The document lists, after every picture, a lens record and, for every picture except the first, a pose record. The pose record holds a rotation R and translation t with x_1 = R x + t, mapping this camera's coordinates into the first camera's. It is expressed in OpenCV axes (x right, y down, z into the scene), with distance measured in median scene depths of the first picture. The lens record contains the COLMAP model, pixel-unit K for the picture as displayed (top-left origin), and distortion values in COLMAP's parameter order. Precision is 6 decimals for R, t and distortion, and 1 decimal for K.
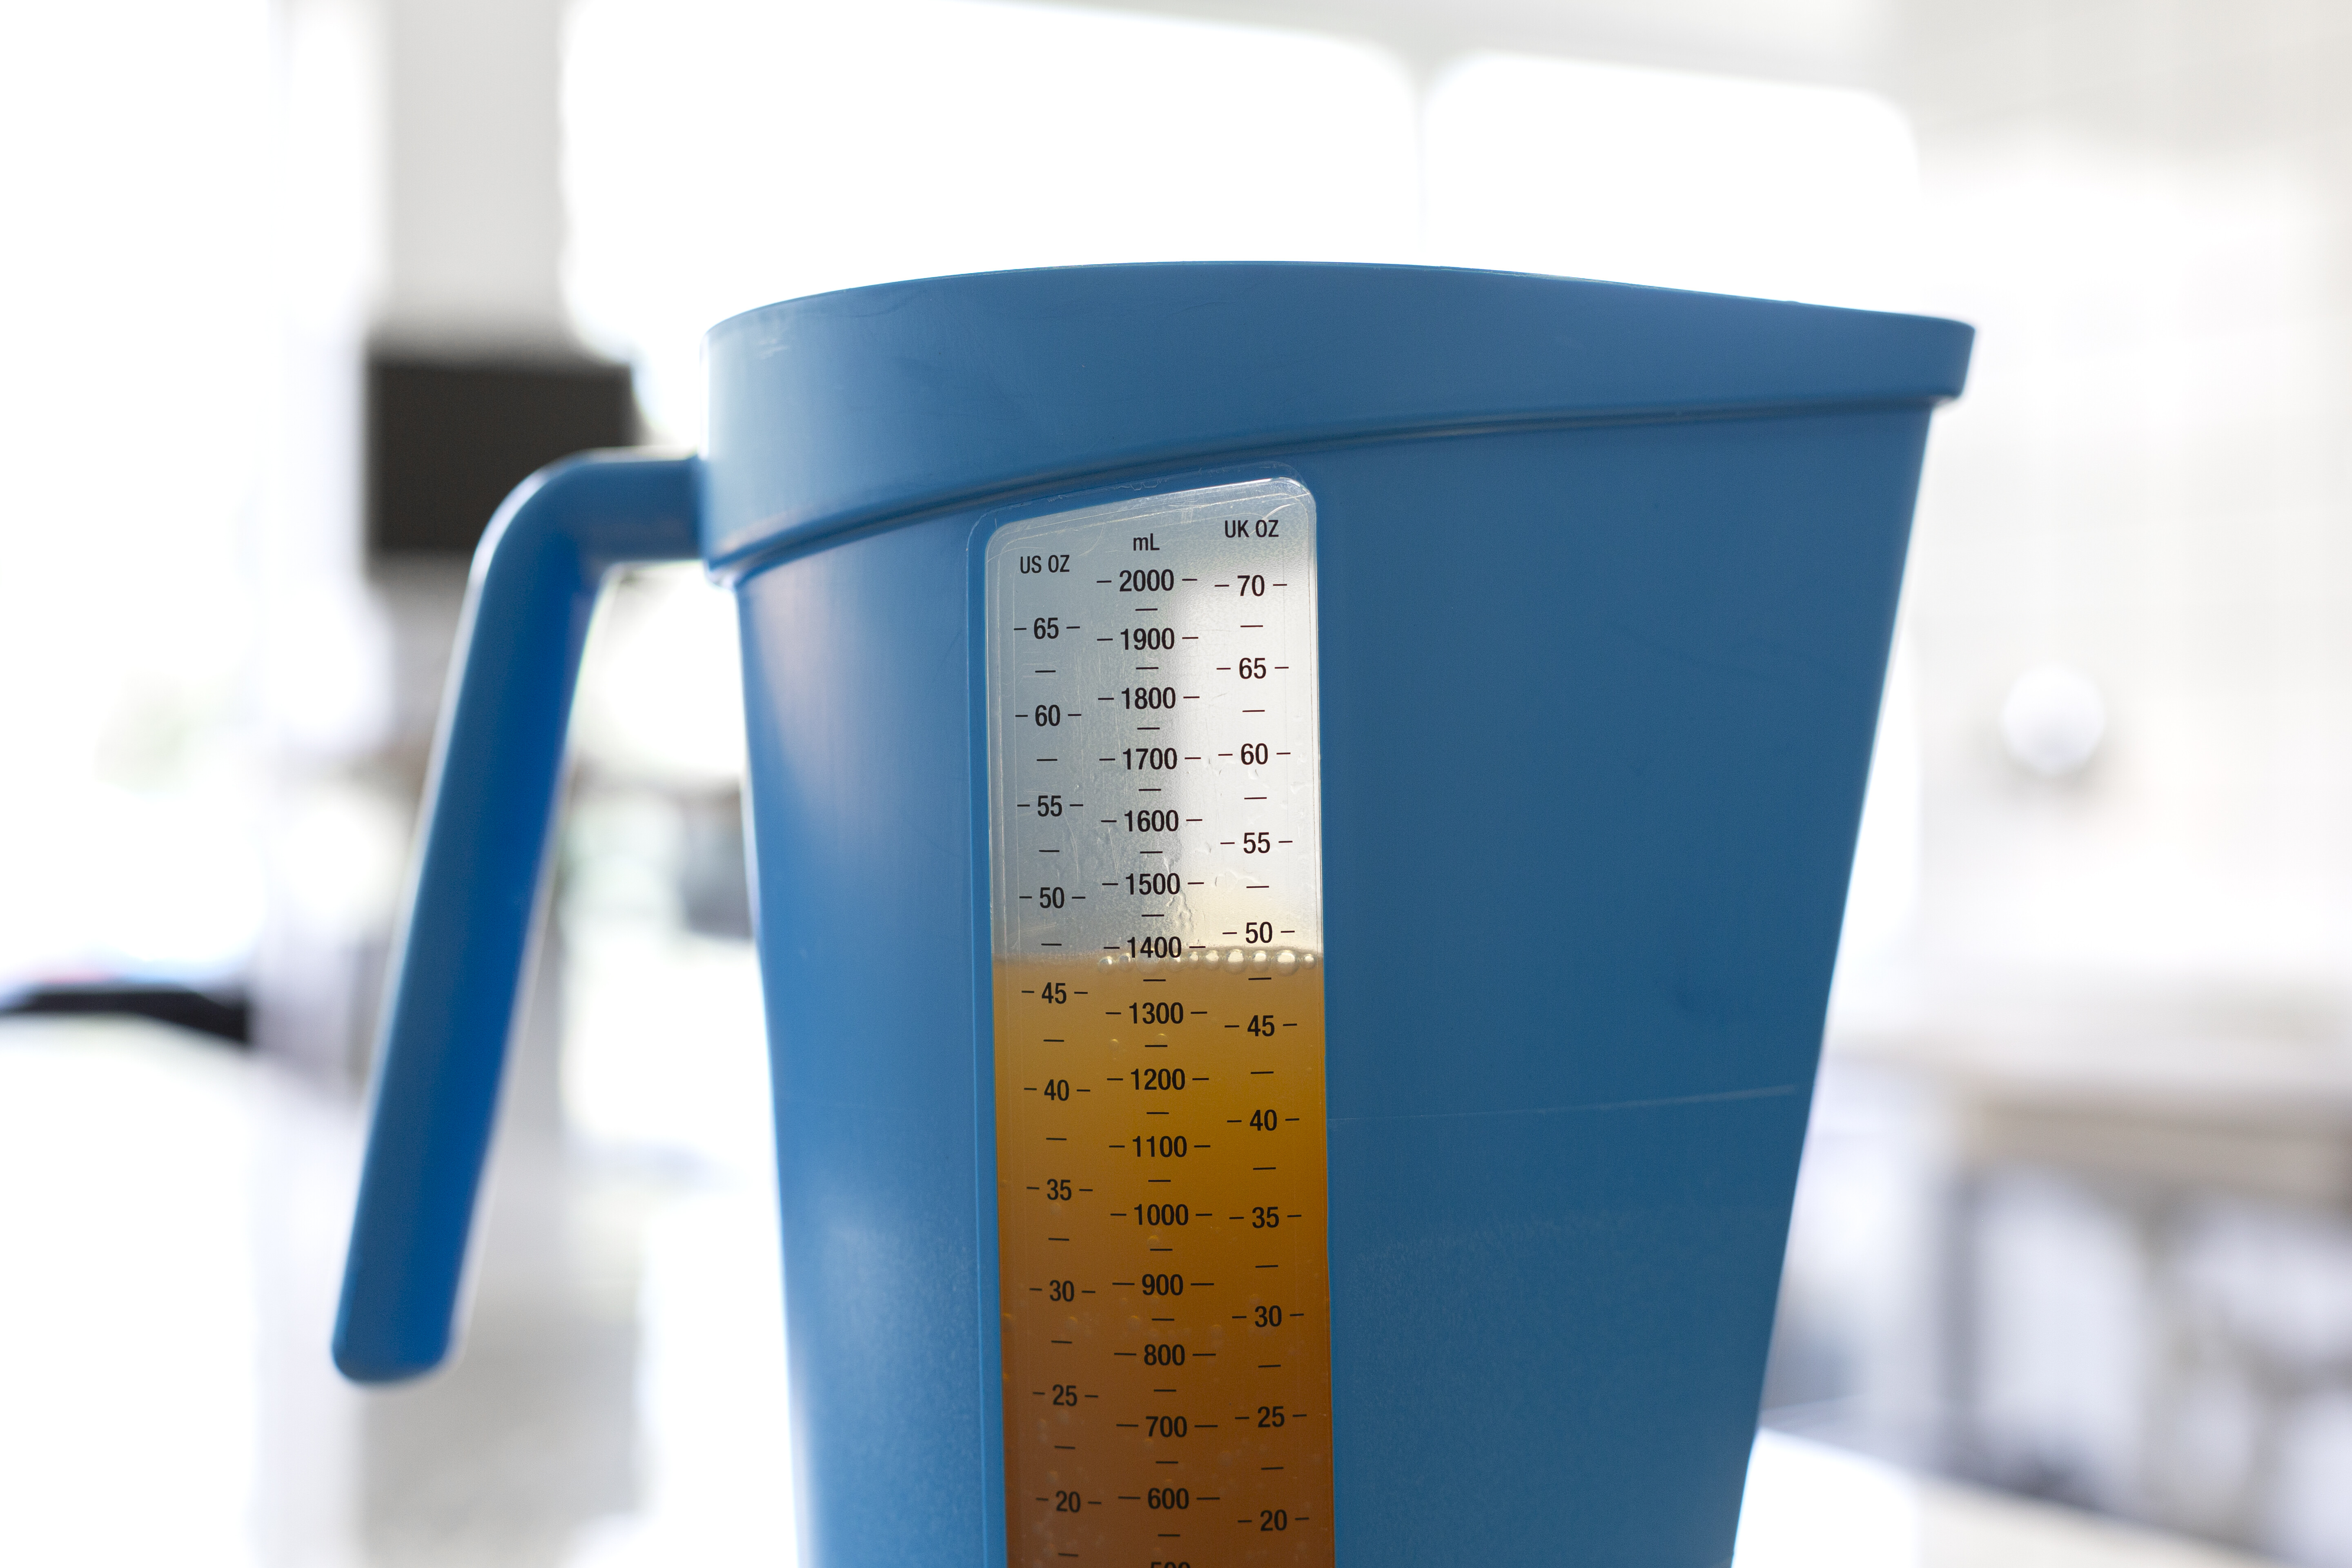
lens RADIAL K [[3572.5, 0, 1226.5], [0, 3572.5, 799.2], [0, 0, 1]] dist [-0.024960, 0.000000]
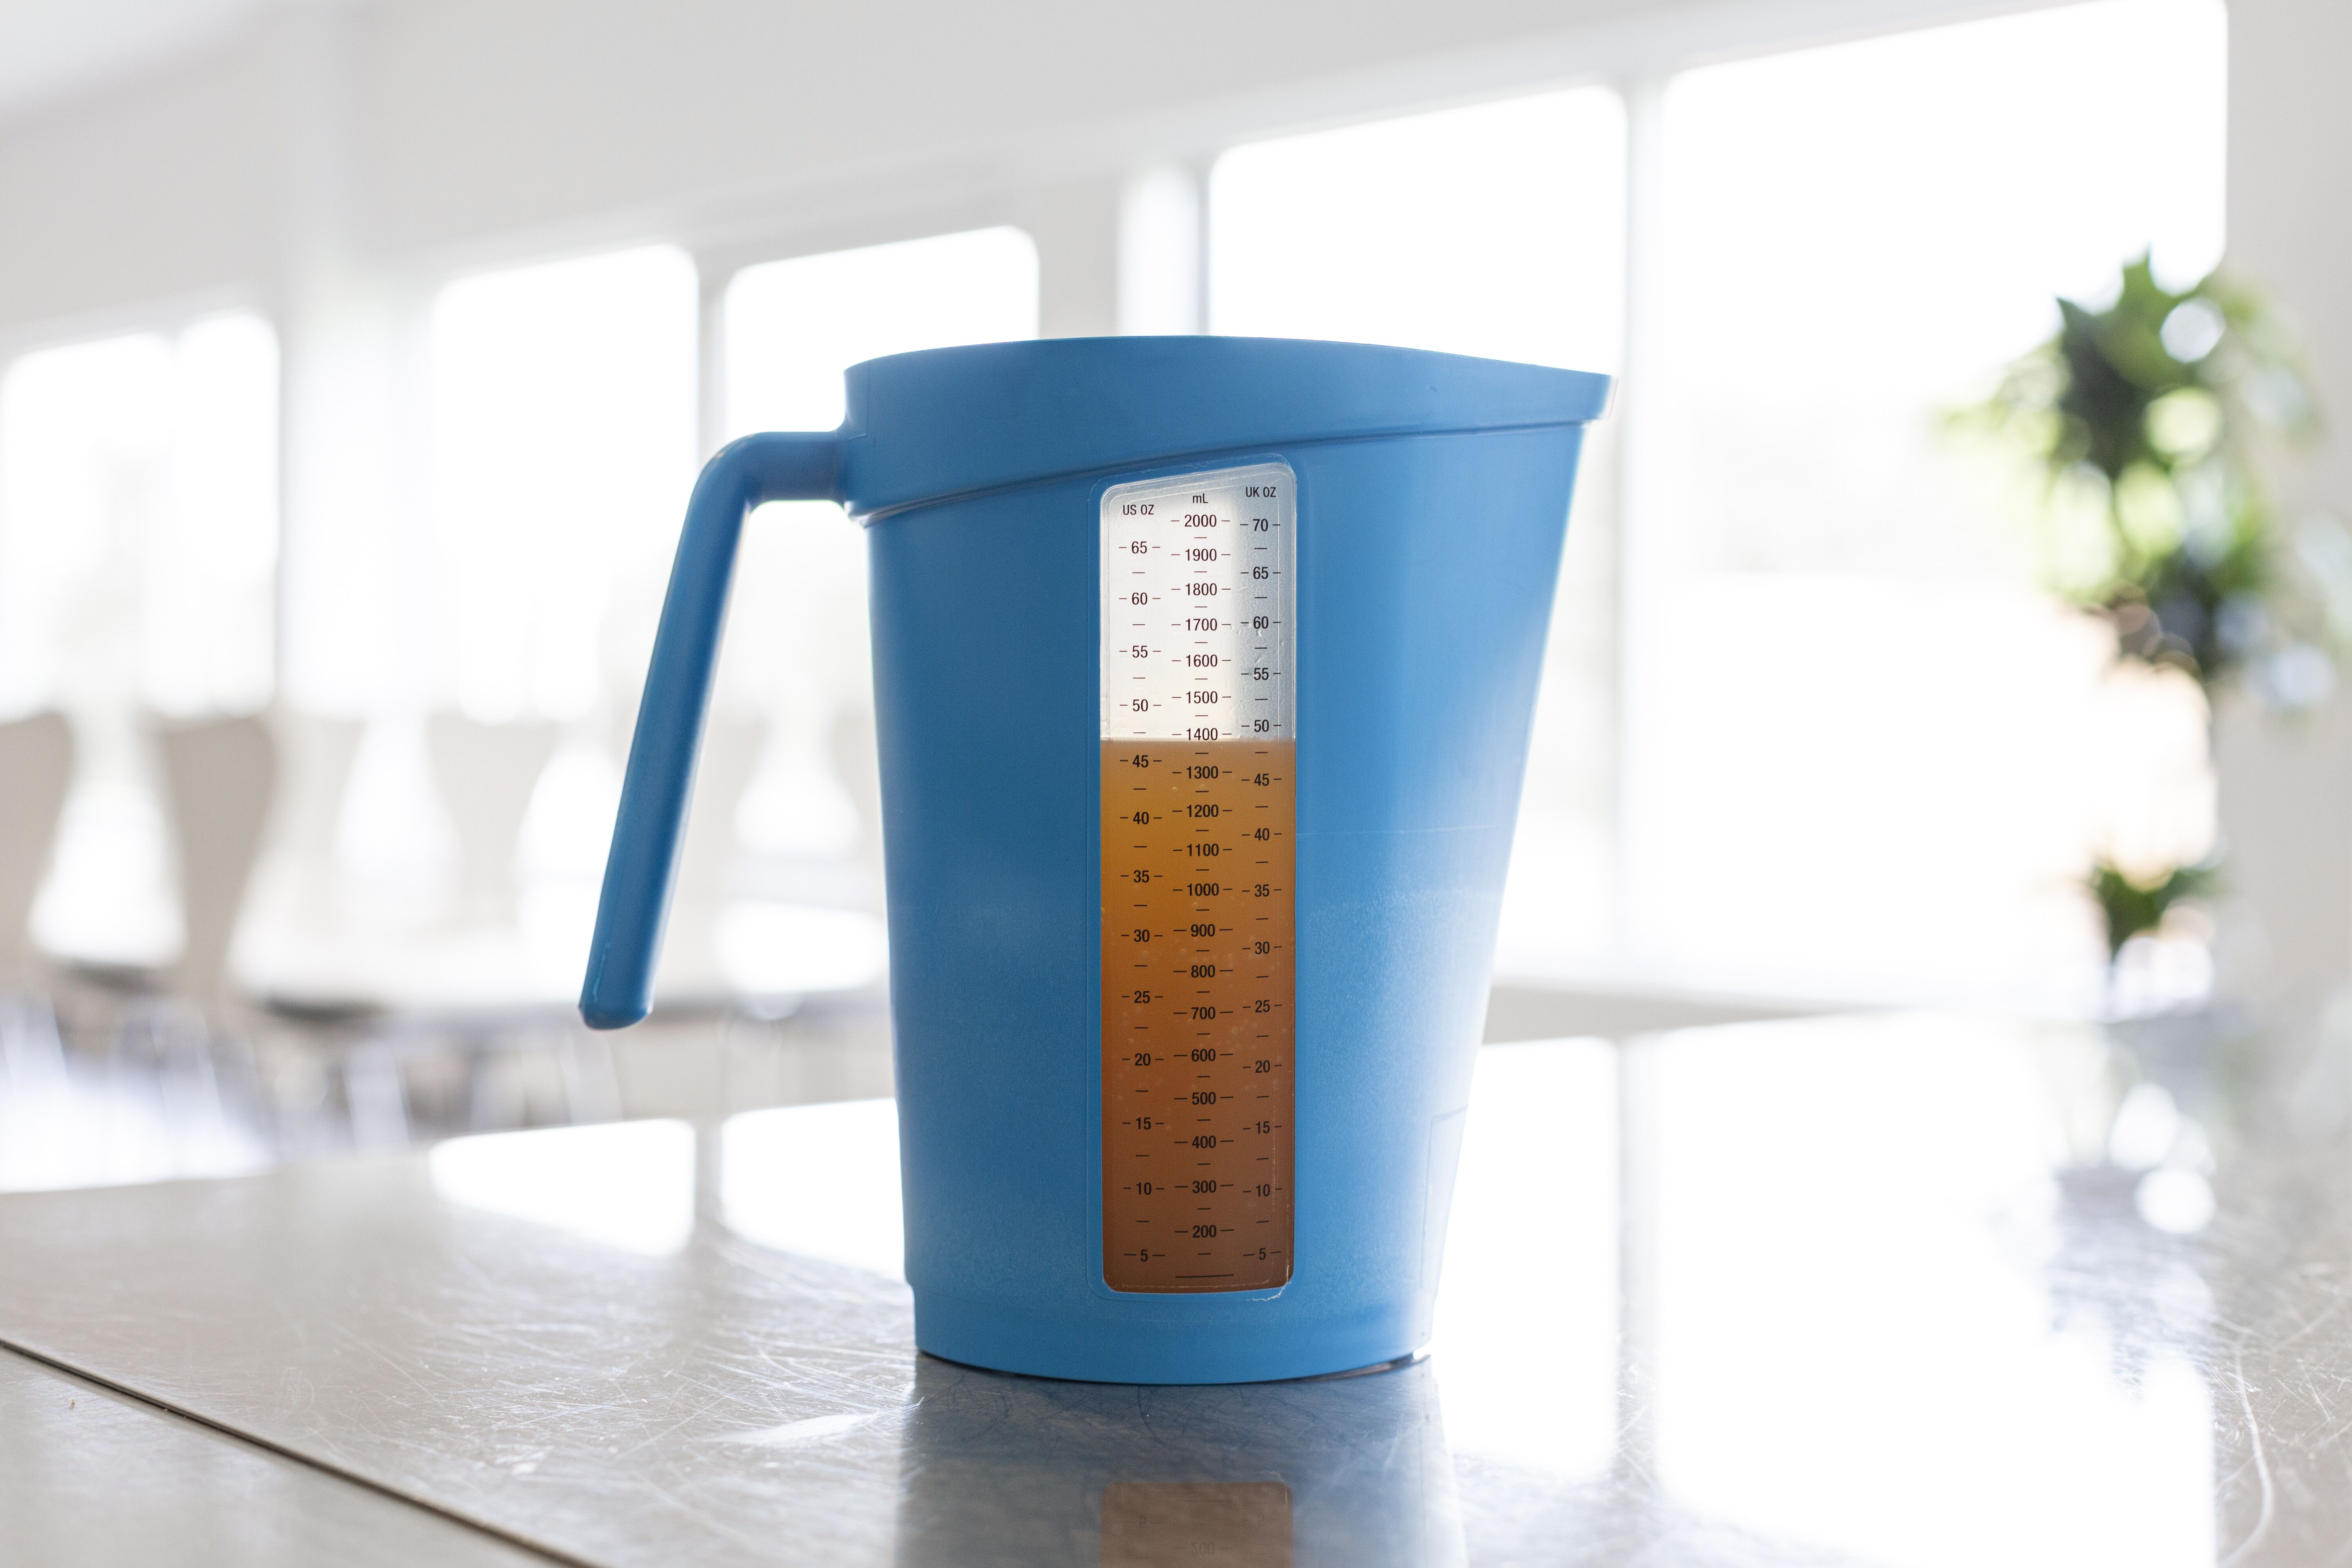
lens RADIAL K [[3572.5, 0, 1170.9], [0, 3572.5, 782.1], [0, 0, 1]] dist [-0.024960, 0.000000]
pose [[0.969560, 0.001030, 0.244851, -0.453326], [-0.006110, 0.999782, 0.019986, 0.030120], [-0.244777, -0.020874, 0.969355, -0.662151]]
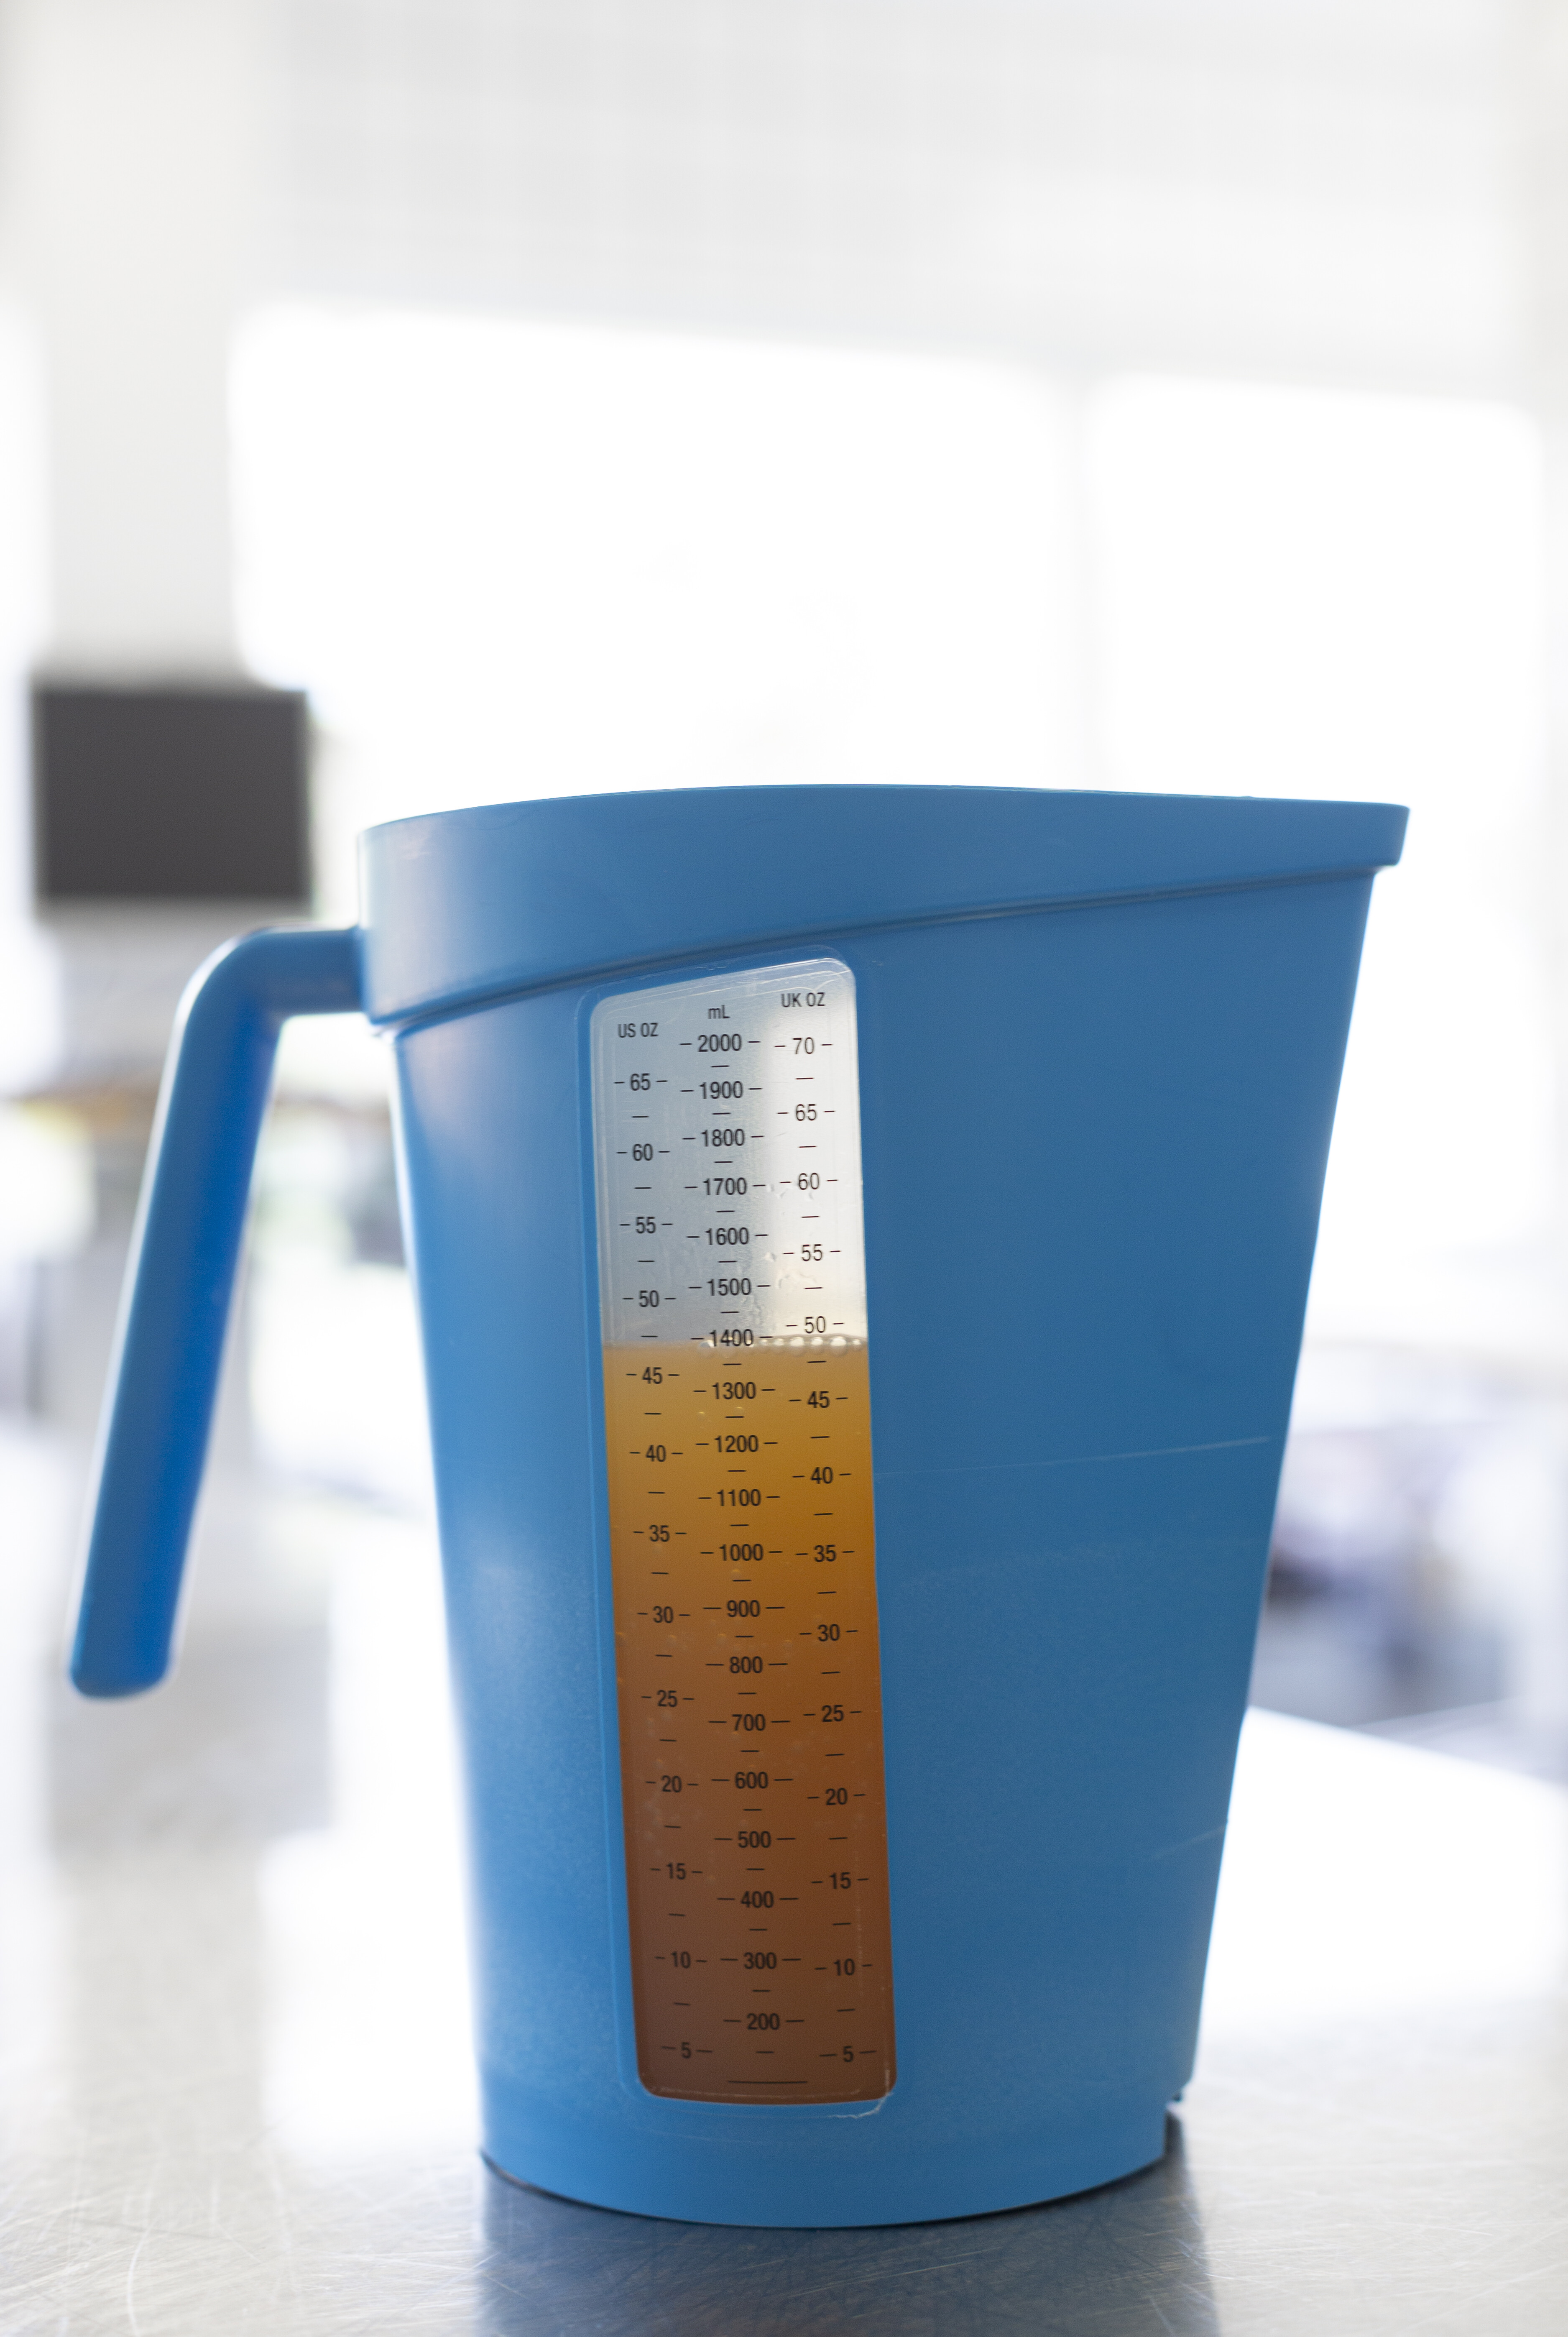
lens RADIAL K [[3549.4, 0, 788.0], [0, 3549.4, 1165.2], [0, 0, 1]] dist [-0.024960, 0.000000]
pose [[0.999419, -0.017564, -0.029215, 0.036325], [0.017997, 0.999731, 0.014633, -0.036029], [0.028950, -0.015150, 0.999466, -0.231103]]
